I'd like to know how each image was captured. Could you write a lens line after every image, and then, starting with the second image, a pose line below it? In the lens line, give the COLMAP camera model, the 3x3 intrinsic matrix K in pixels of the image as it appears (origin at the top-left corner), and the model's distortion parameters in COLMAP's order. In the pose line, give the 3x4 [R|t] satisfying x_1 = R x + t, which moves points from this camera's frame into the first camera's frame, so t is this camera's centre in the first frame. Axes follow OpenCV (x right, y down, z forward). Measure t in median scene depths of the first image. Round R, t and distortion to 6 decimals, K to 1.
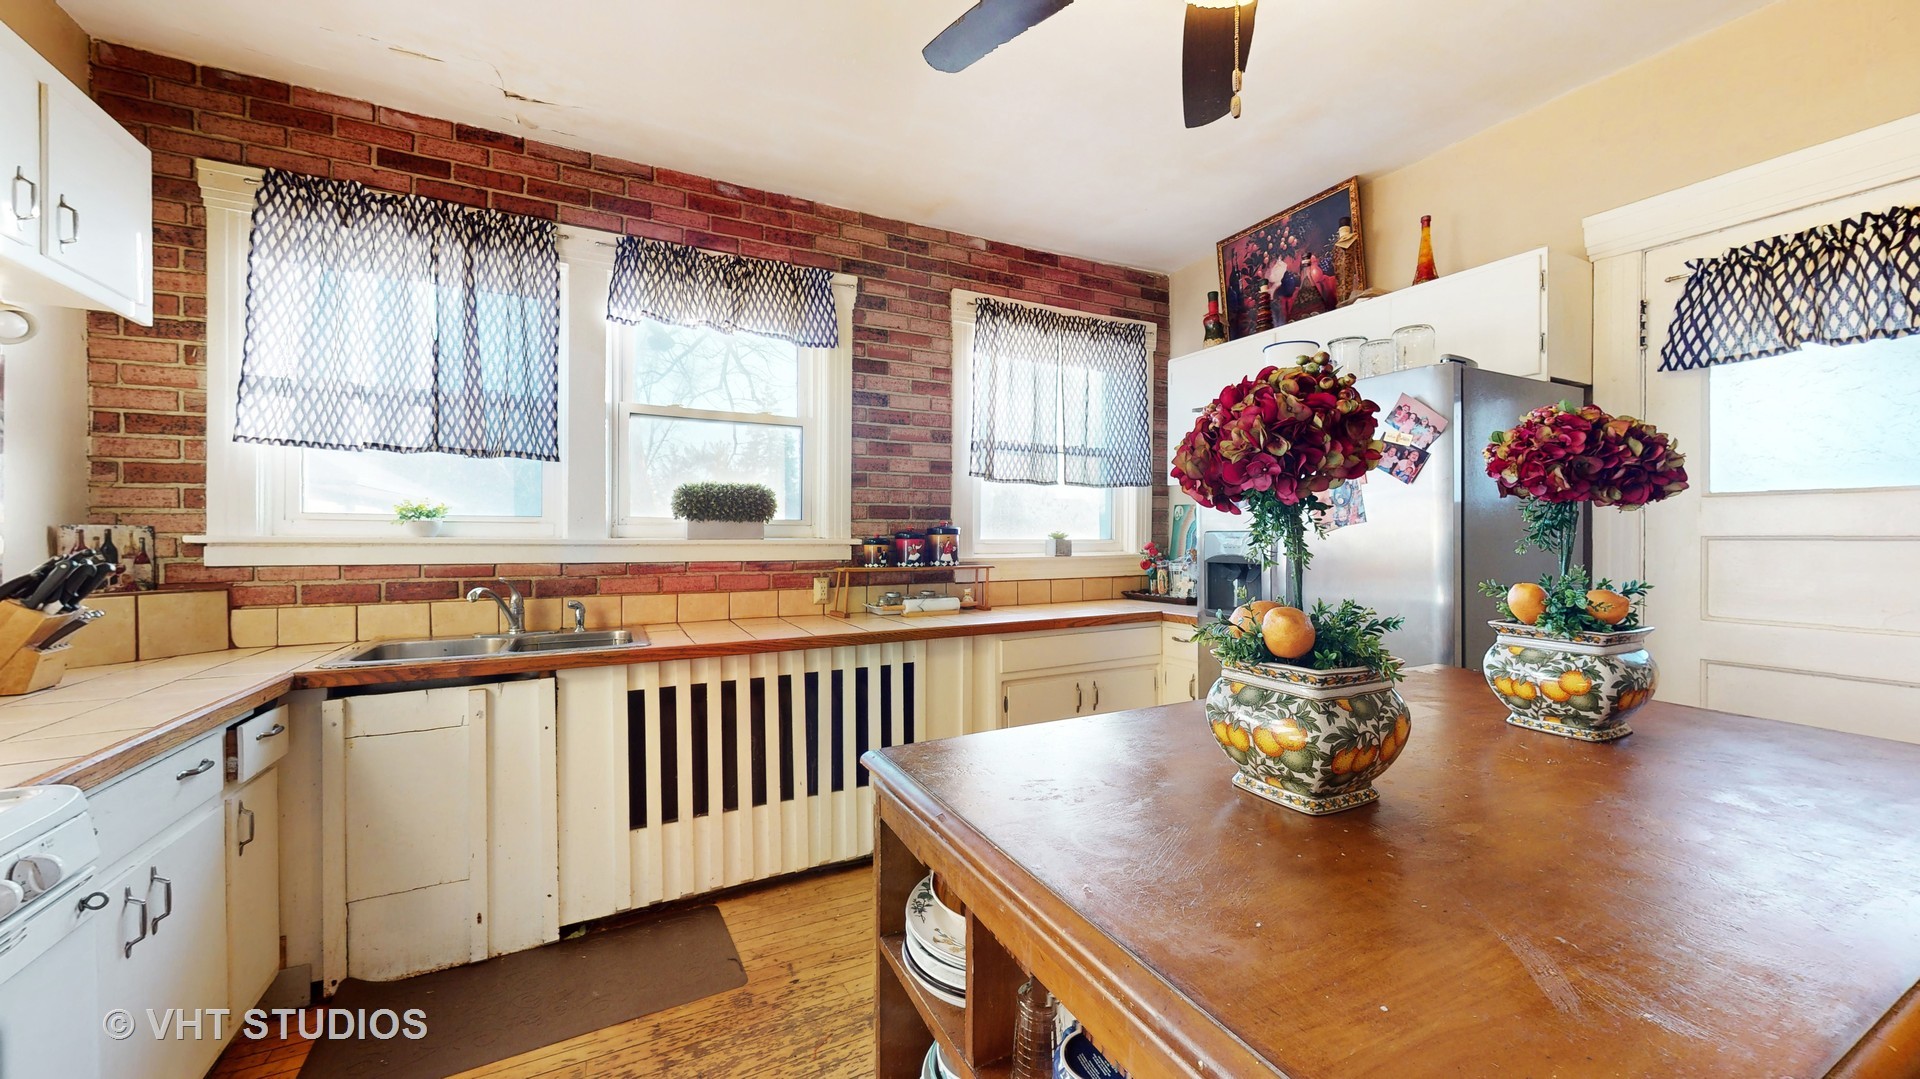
lens RADIAL K [[699.8, 0, 968.0], [0, 699.8, 537.2], [0, 0, 1]] dist [0.000352, -0.000202]
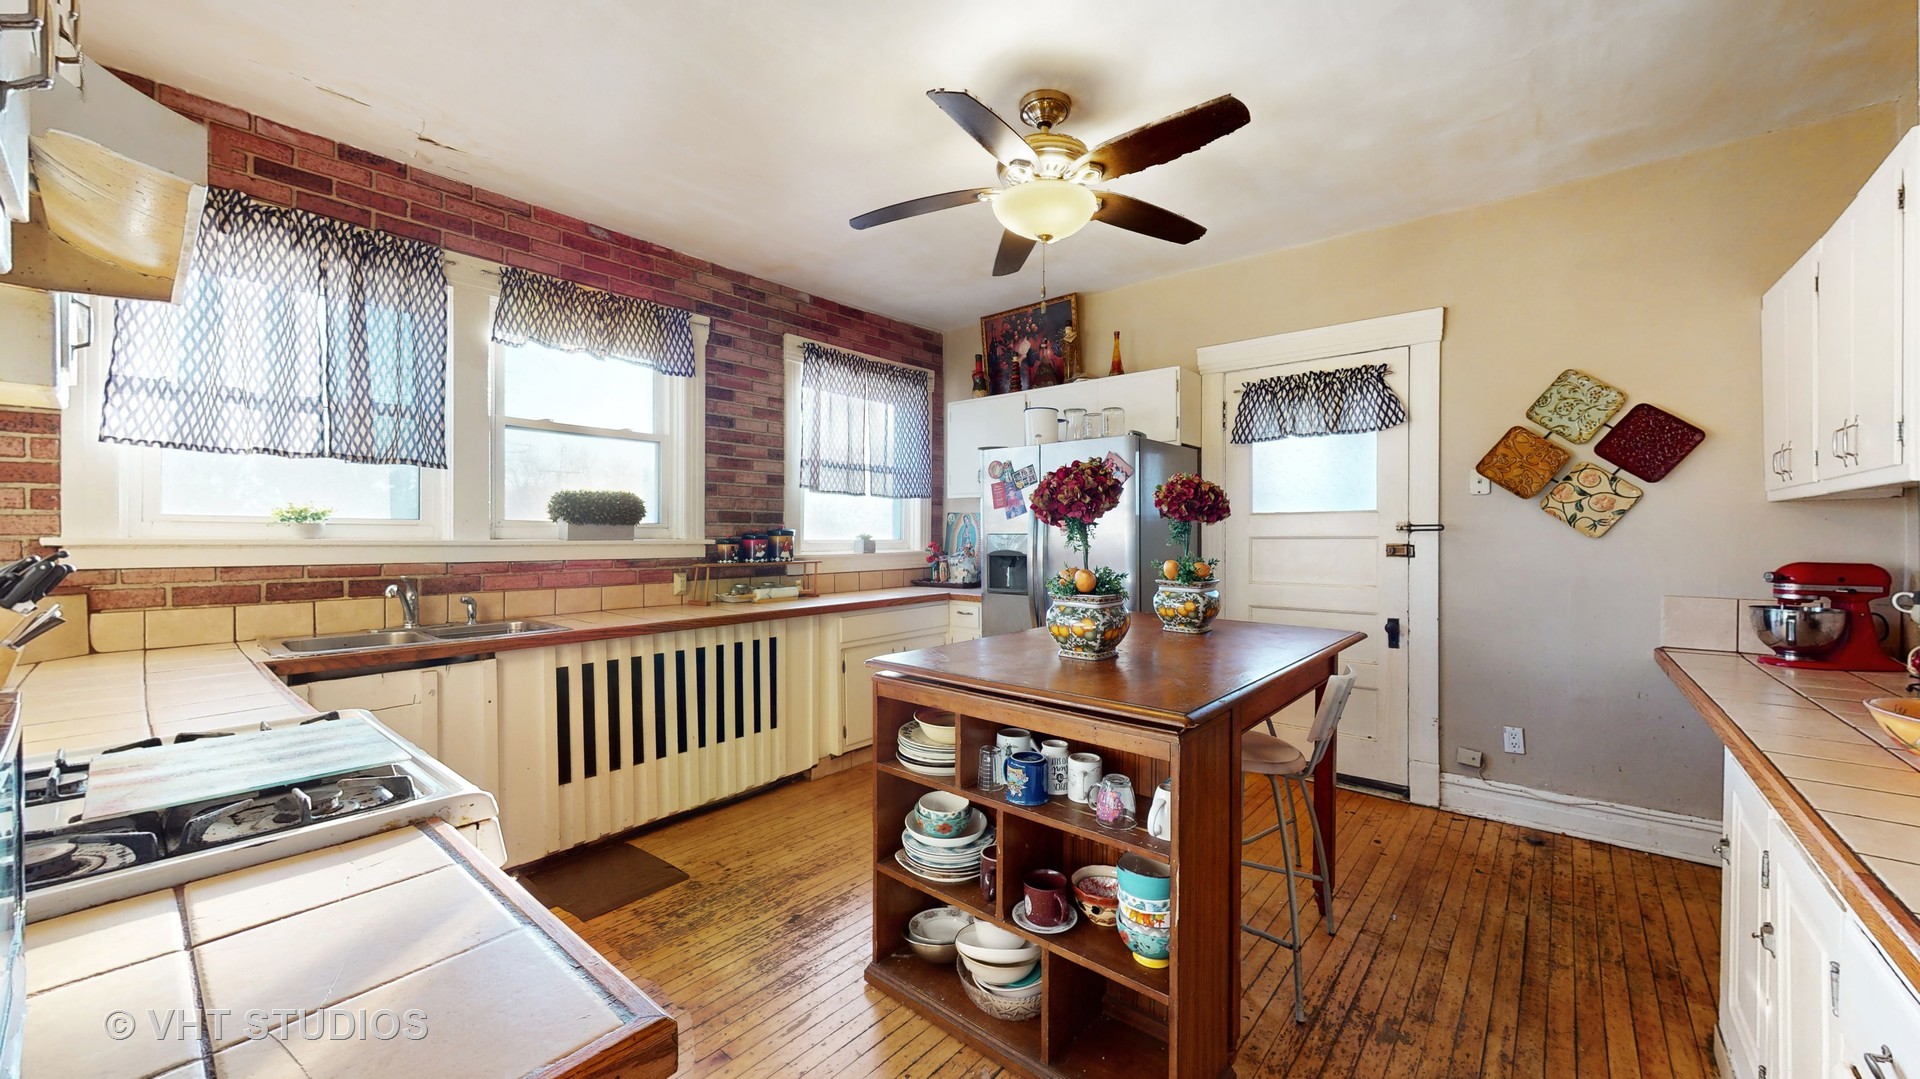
lens RADIAL K [[699.8, 0, 968.0], [0, 699.8, 537.2], [0, 0, 1]] dist [0.000352, -0.000202]
pose [[0.922678, -0.001389, 0.385568, -0.266779], [0.001377, 0.999999, 0.000307, -0.001511], [-0.385568, 0.000248, 0.922679, -0.326361]]
